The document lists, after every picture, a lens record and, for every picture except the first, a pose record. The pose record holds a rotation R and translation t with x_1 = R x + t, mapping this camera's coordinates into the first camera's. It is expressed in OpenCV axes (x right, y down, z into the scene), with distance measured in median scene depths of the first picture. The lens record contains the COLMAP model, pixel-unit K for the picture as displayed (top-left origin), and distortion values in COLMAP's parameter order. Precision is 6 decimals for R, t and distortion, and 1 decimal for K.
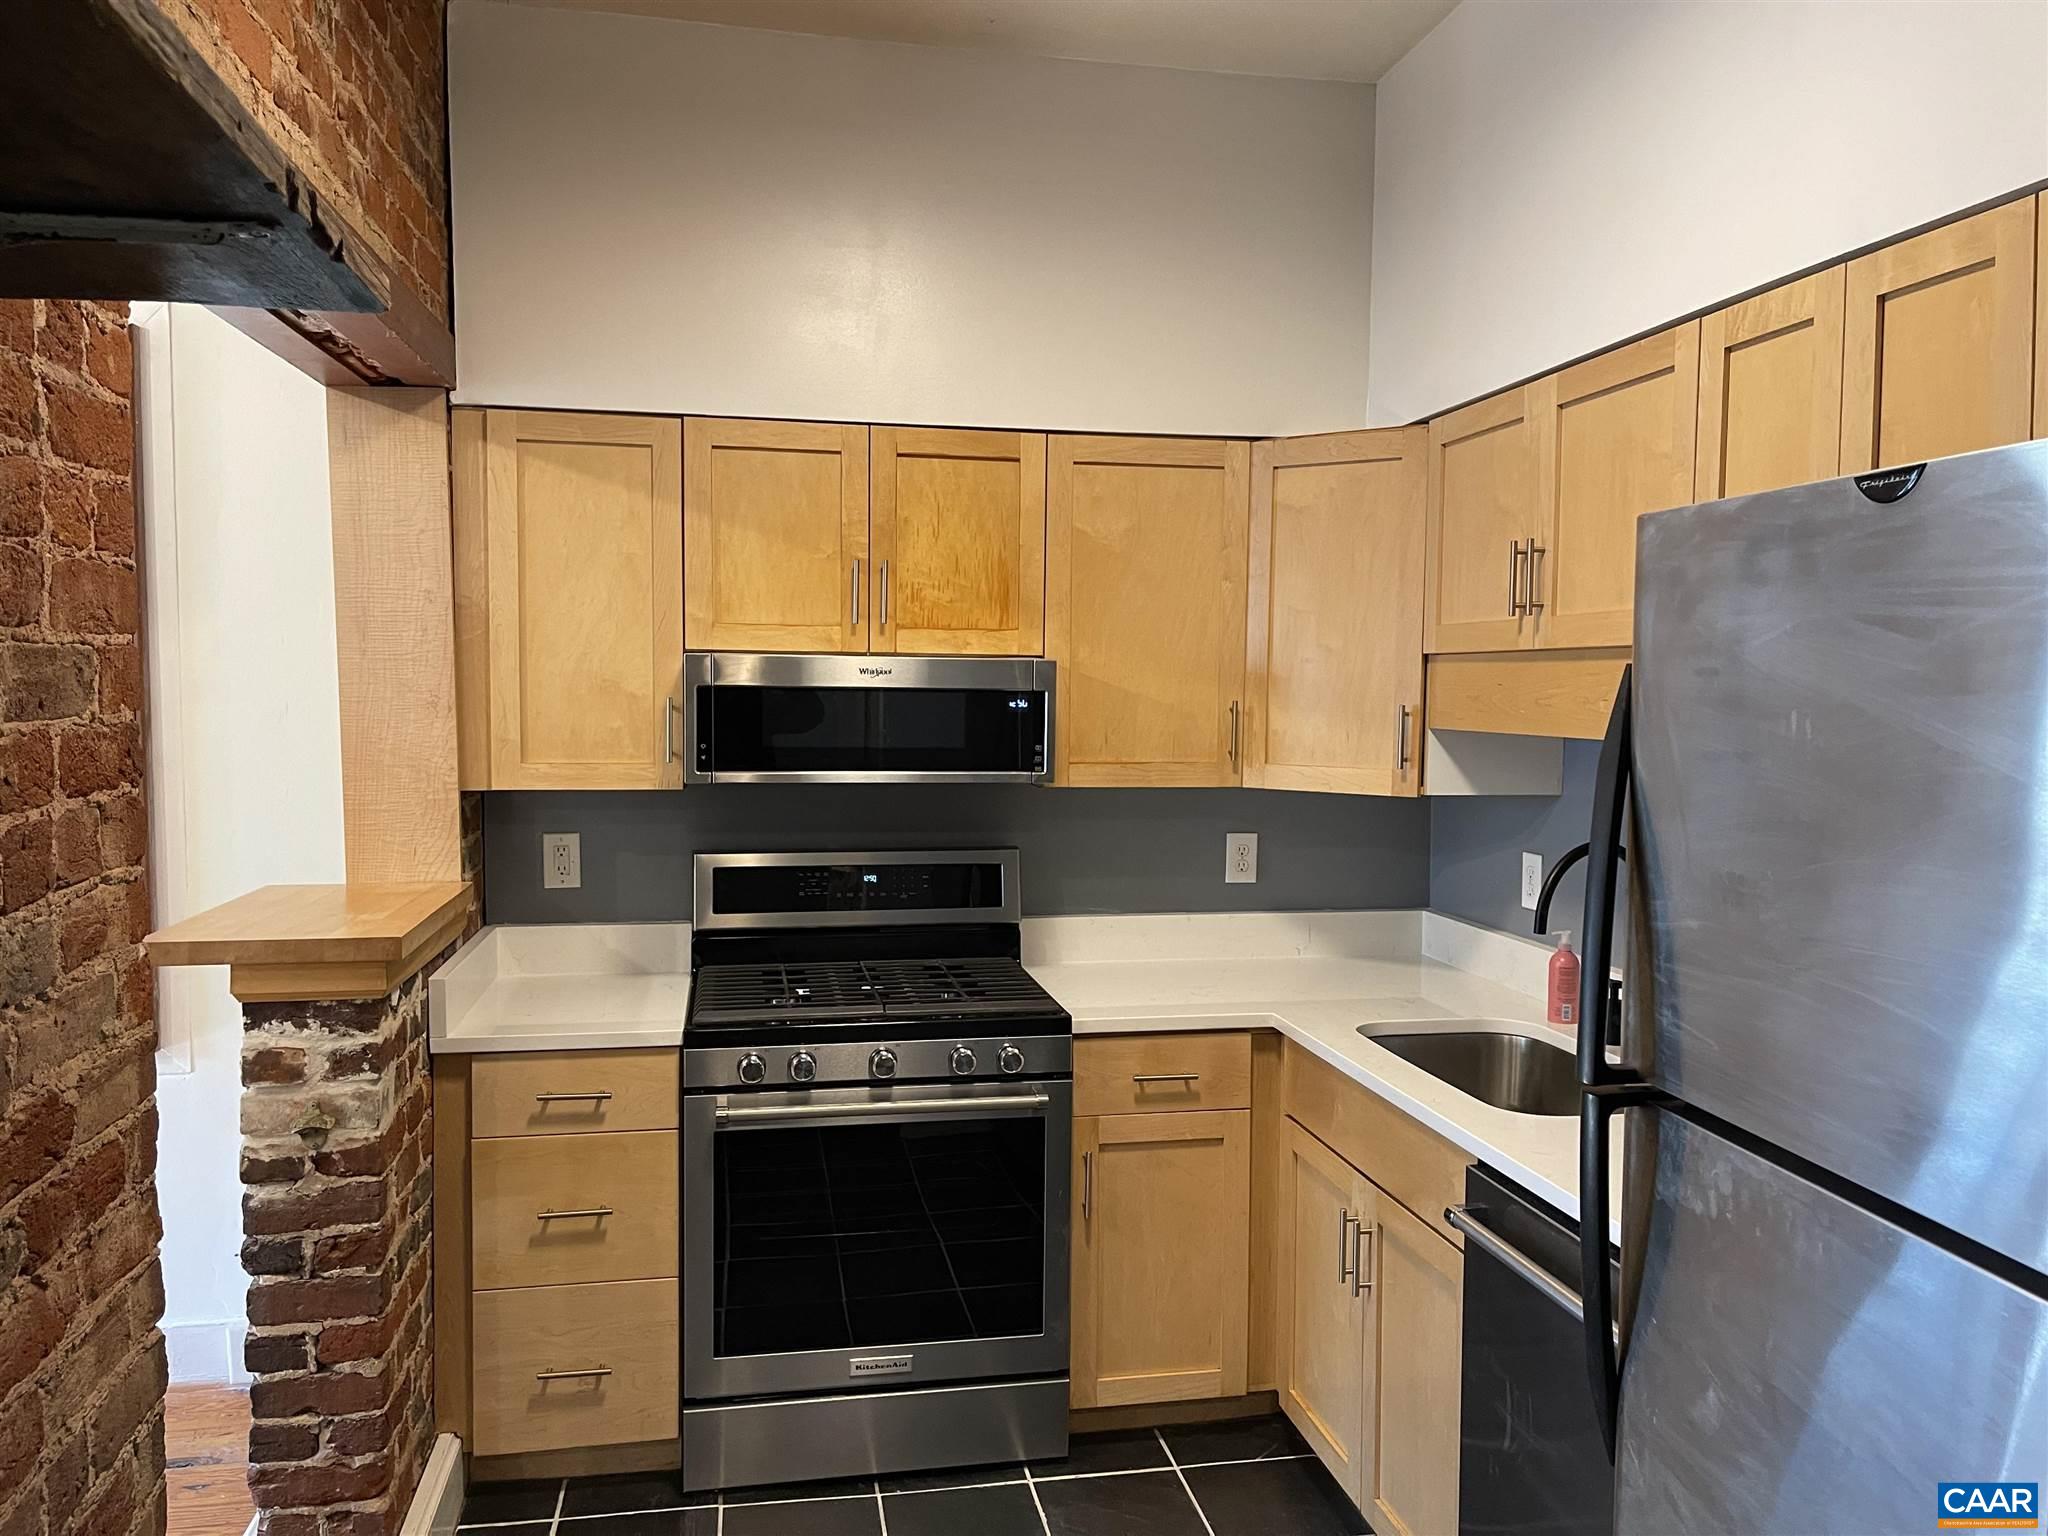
lens RADIAL K [[1535.4, 0, 1026.9], [0, 1535.4, 783.9], [0, 0, 1]] dist [0.062923, -0.079177]
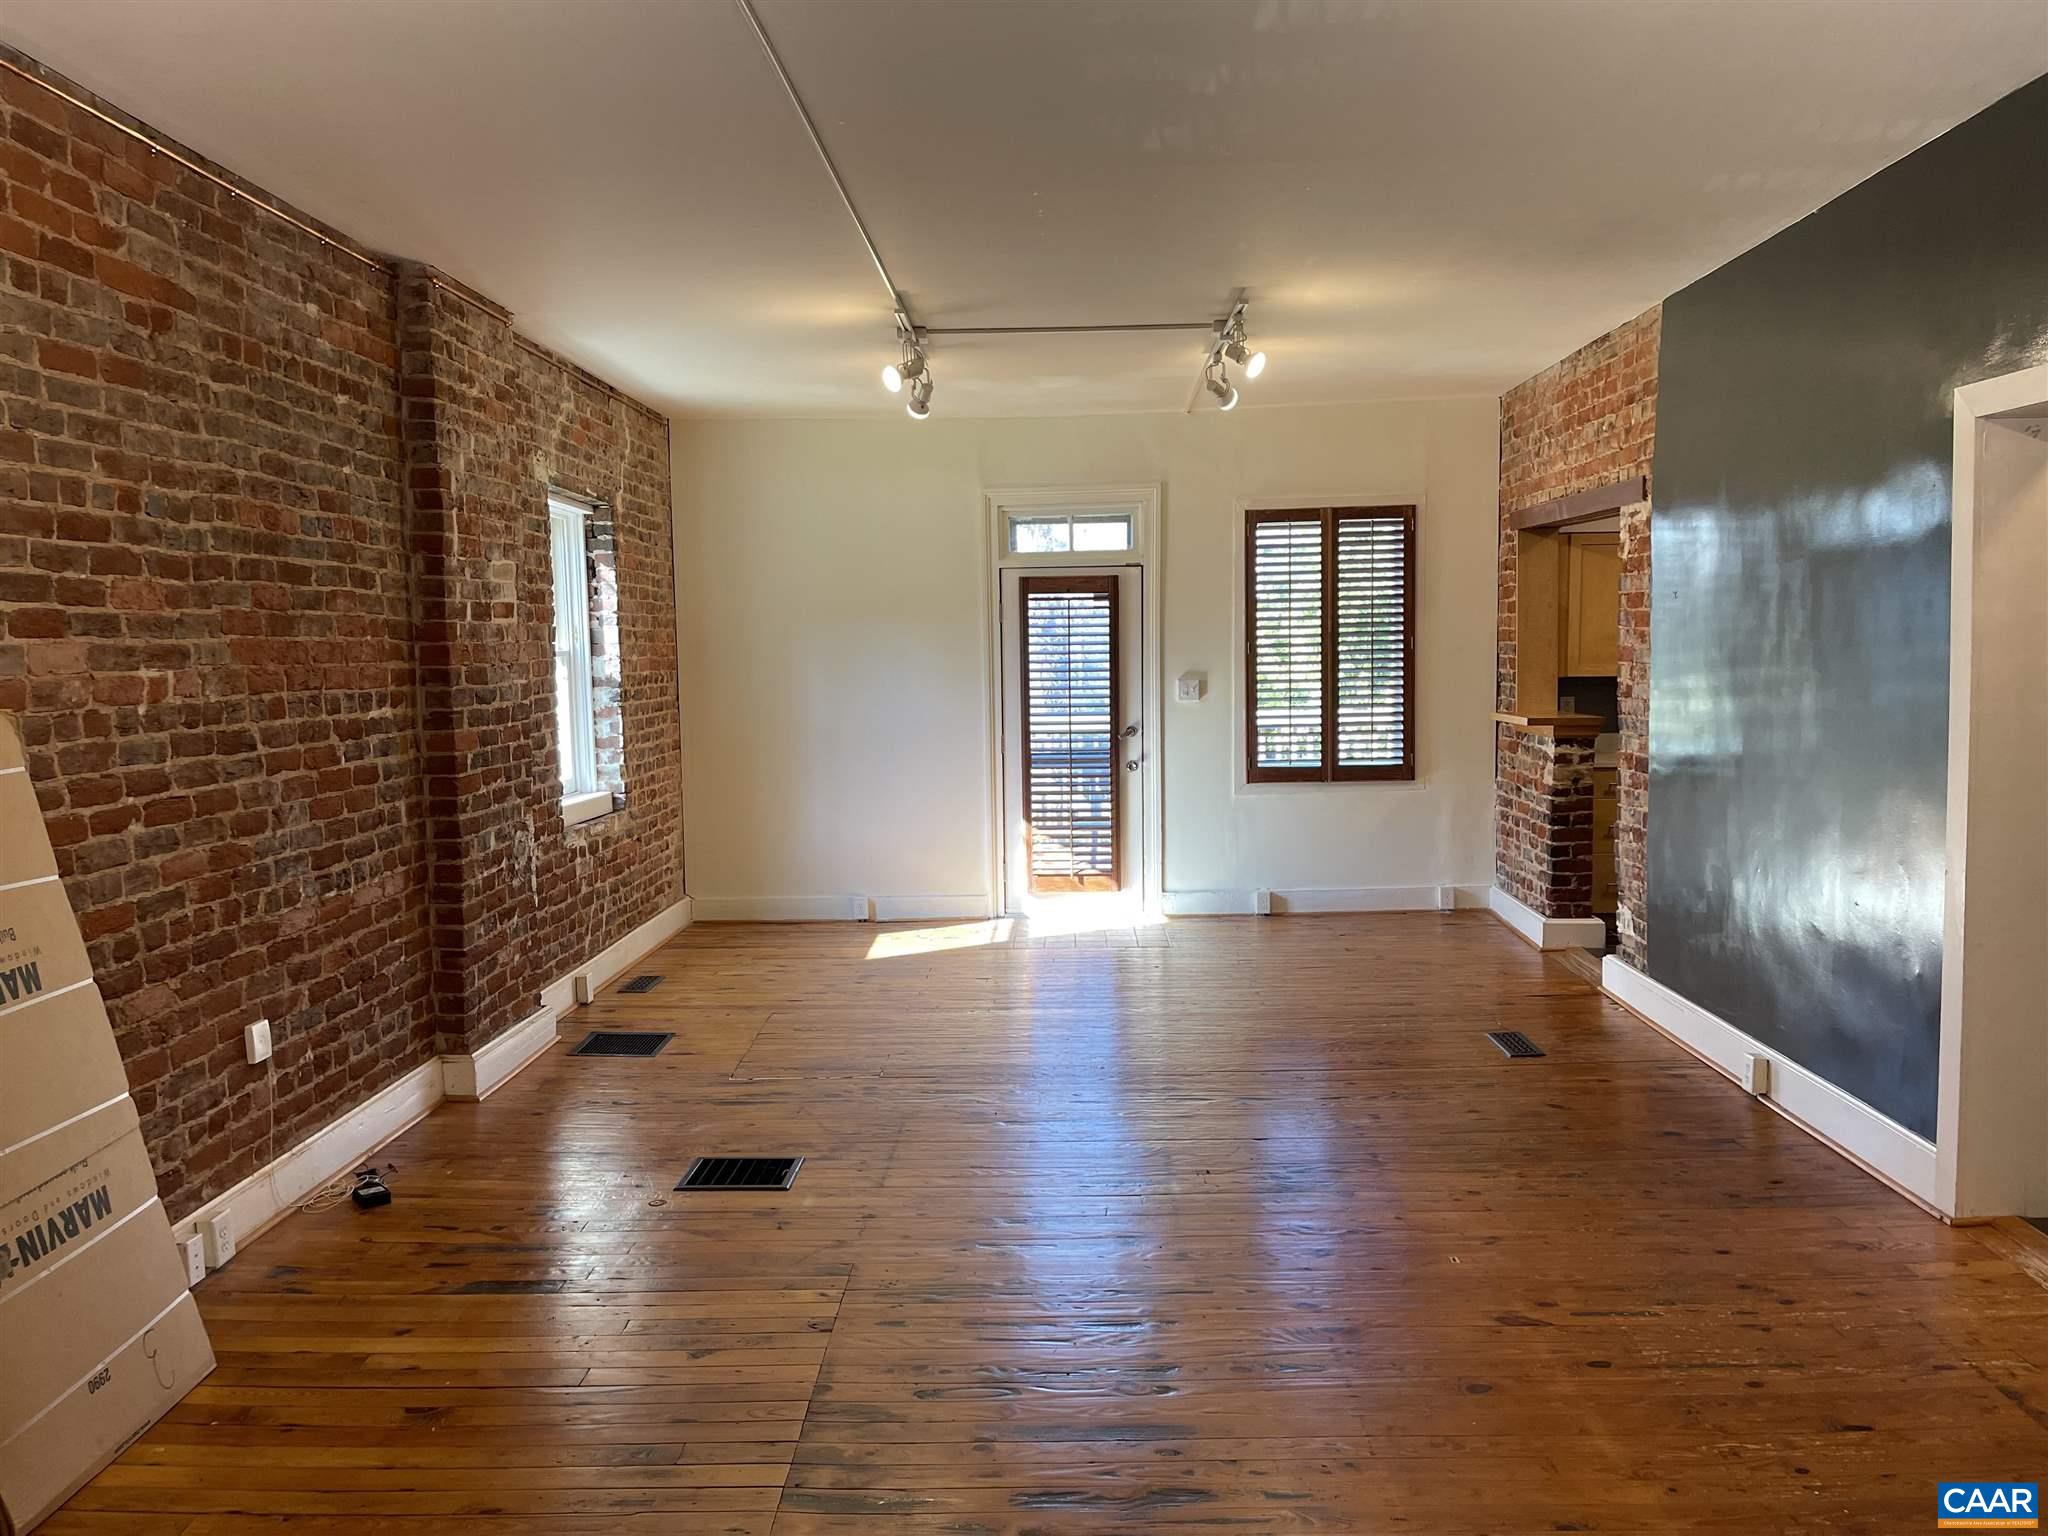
lens RADIAL K [[1535.4, 0, 1022.9], [0, 1535.4, 780.9], [0, 0, 1]] dist [0.062923, -0.079177]
pose [[0.974737, 0.000945, -0.223352, -0.809314], [0.005262, 0.999616, 0.027194, 0.128339], [0.223292, -0.027682, 0.974358, -2.190742]]
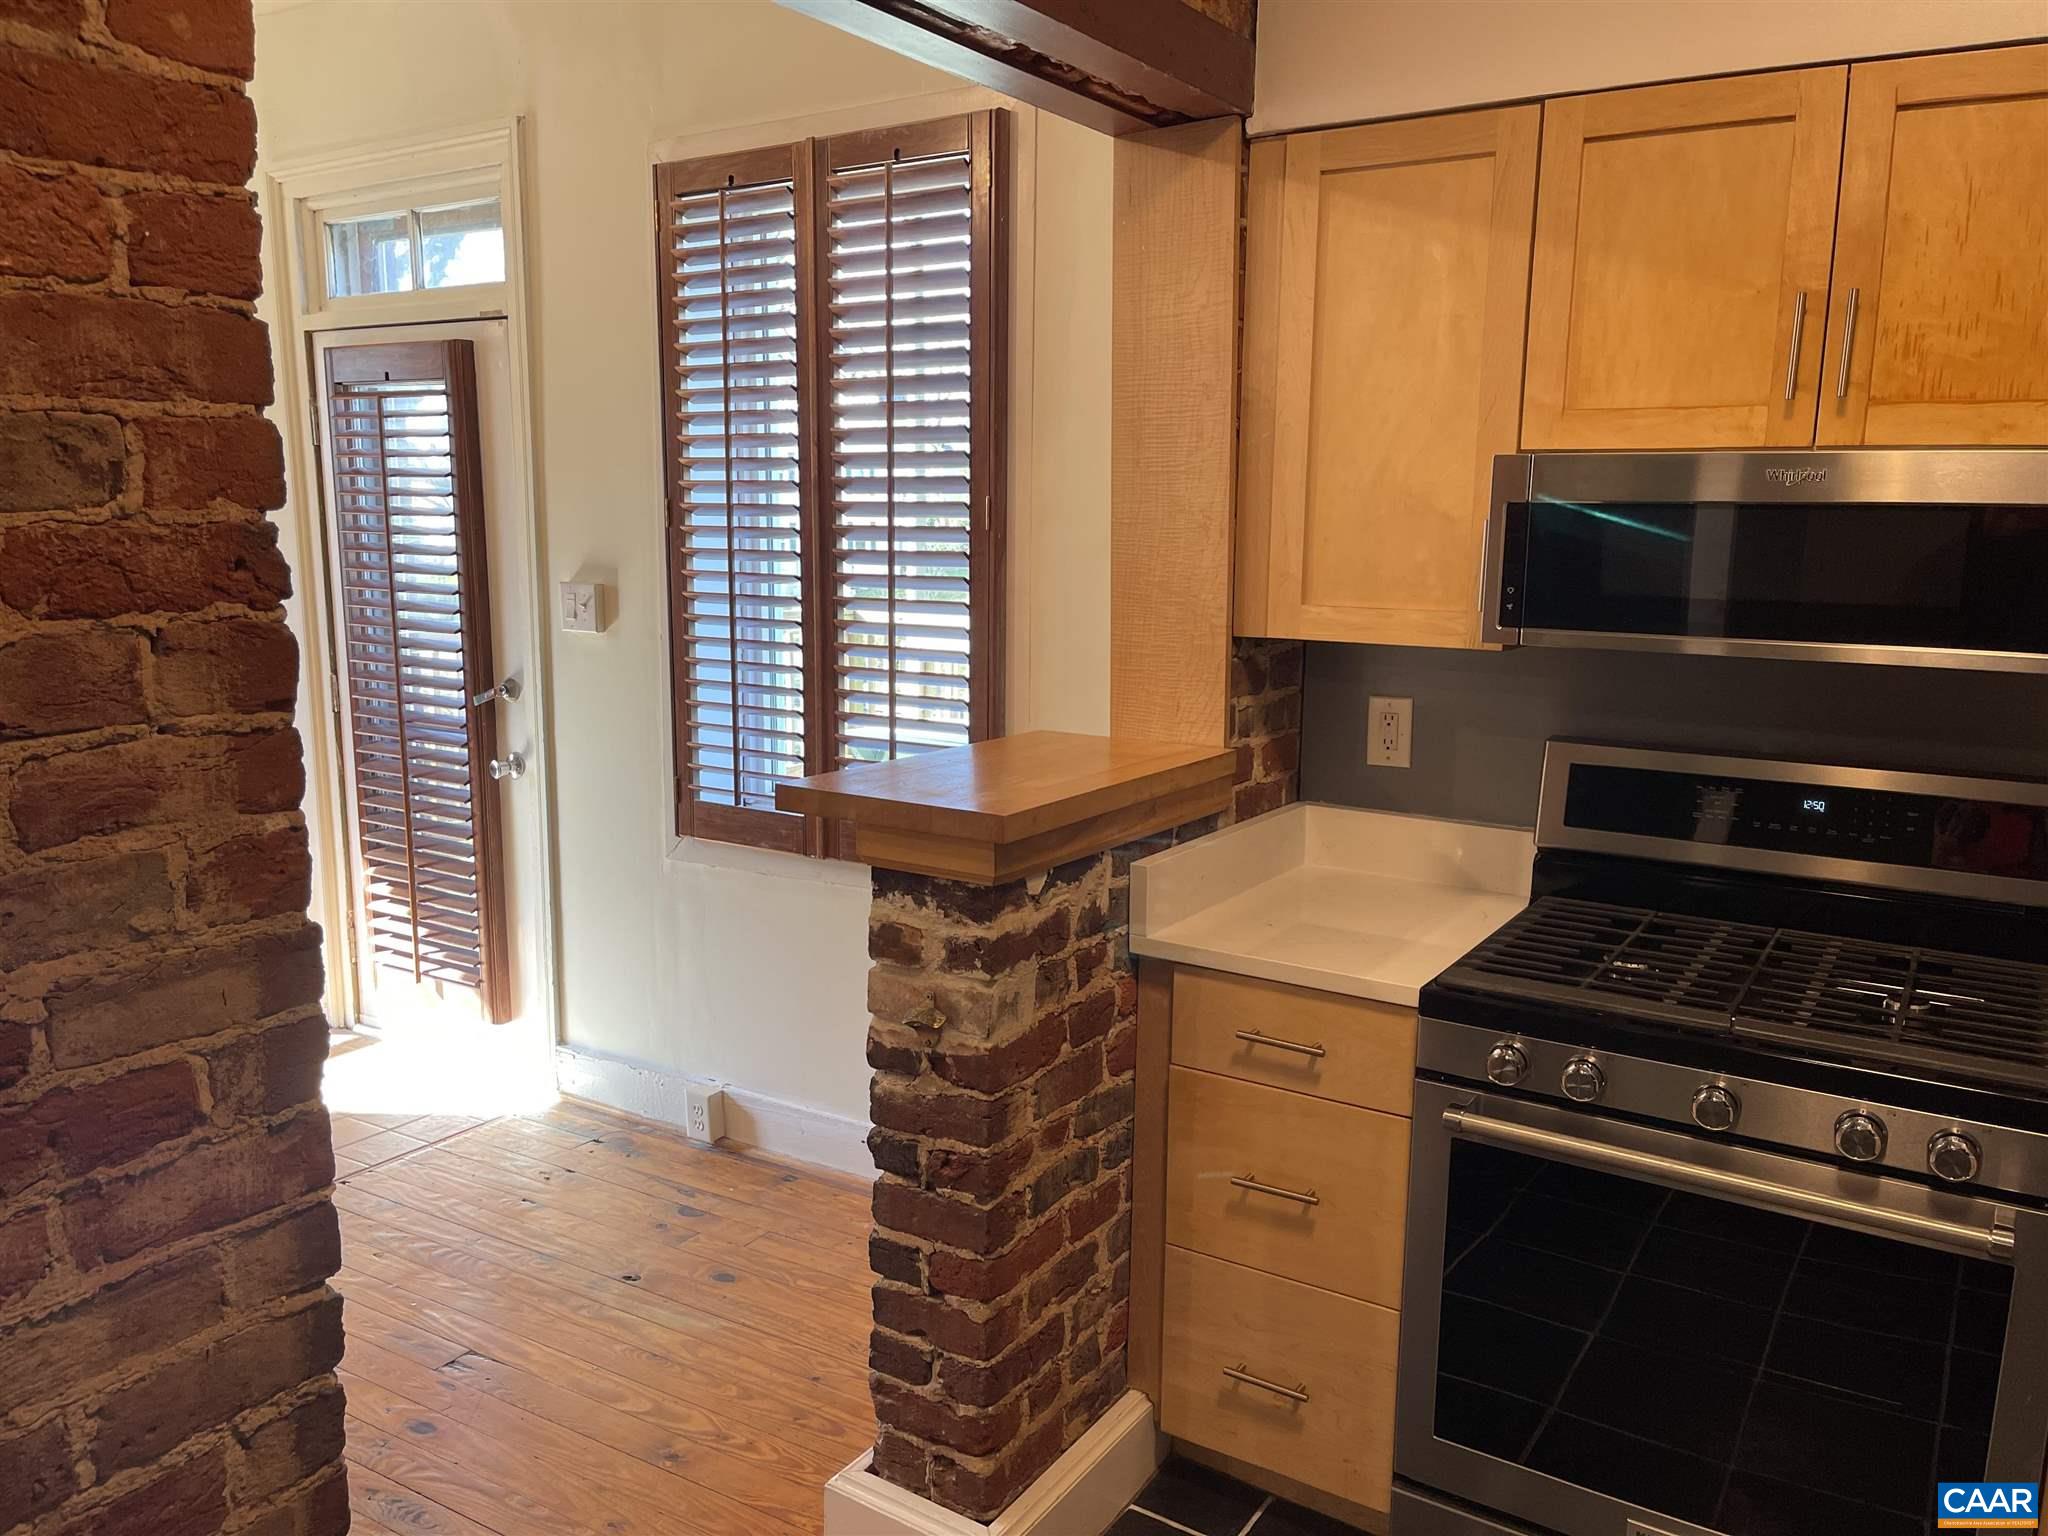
lens RADIAL K [[1535.4, 0, 1033.5], [0, 1535.4, 774.8], [0, 0, 1]] dist [0.062923, -0.079177]
pose [[0.730900, 0.115689, -0.672608, 0.130740], [-0.049778, 0.991940, 0.116522, -0.014687], [0.680667, -0.051685, 0.730767, 0.406706]]
